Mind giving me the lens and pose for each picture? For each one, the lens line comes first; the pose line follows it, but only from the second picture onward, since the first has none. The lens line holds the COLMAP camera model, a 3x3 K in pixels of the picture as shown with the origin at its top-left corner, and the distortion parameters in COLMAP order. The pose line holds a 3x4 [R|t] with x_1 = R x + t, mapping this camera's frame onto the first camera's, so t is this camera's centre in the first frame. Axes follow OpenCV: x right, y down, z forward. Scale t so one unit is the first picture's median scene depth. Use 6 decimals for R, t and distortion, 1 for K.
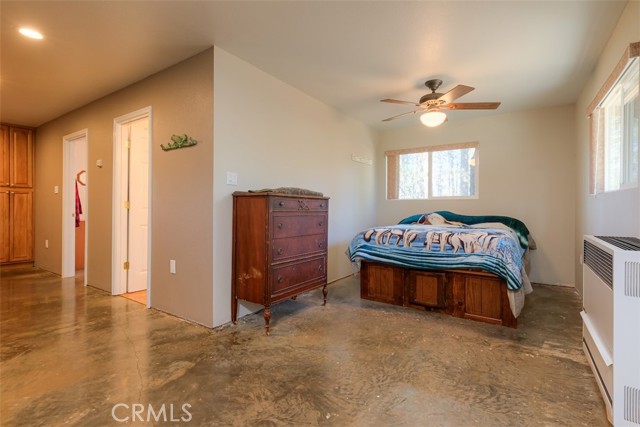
lens RADIAL K [[296.5, 0, 321.9], [0, 296.5, 208.9], [0, 0, 1]] dist [0.000990, 0.000592]
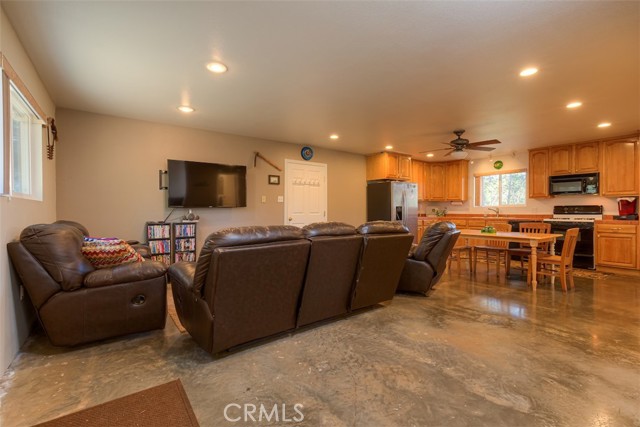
lens RADIAL K [[286.0, 0, 320.6], [0, 286.0, 210.9], [0, 0, 1]] dist [0.002567, 0.000892]
pose [[-0.343345, -0.001683, -0.939208, 0.214863], [-0.005897, 0.999983, 0.000364, -0.009293], [0.939191, 0.005664, -0.343349, 0.318846]]
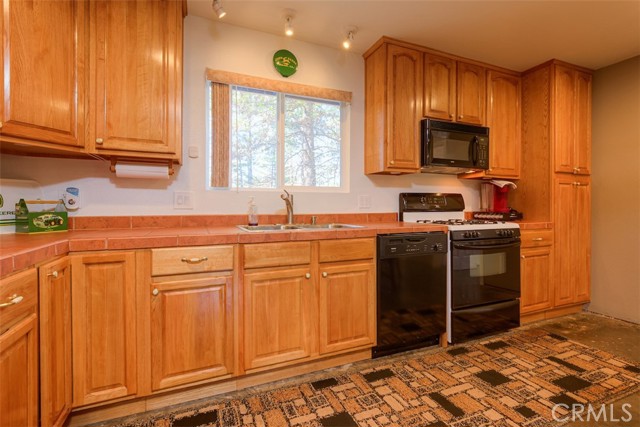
lens RADIAL K [[296.5, 0, 321.9], [0, 296.5, 208.9], [0, 0, 1]] dist [0.000990, 0.000592]
pose [[0.839745, 0.006368, -0.542944, -1.325212], [-0.002331, 0.999964, 0.008123, -0.011048], [0.542977, -0.005555, 0.839729, 0.282008]]
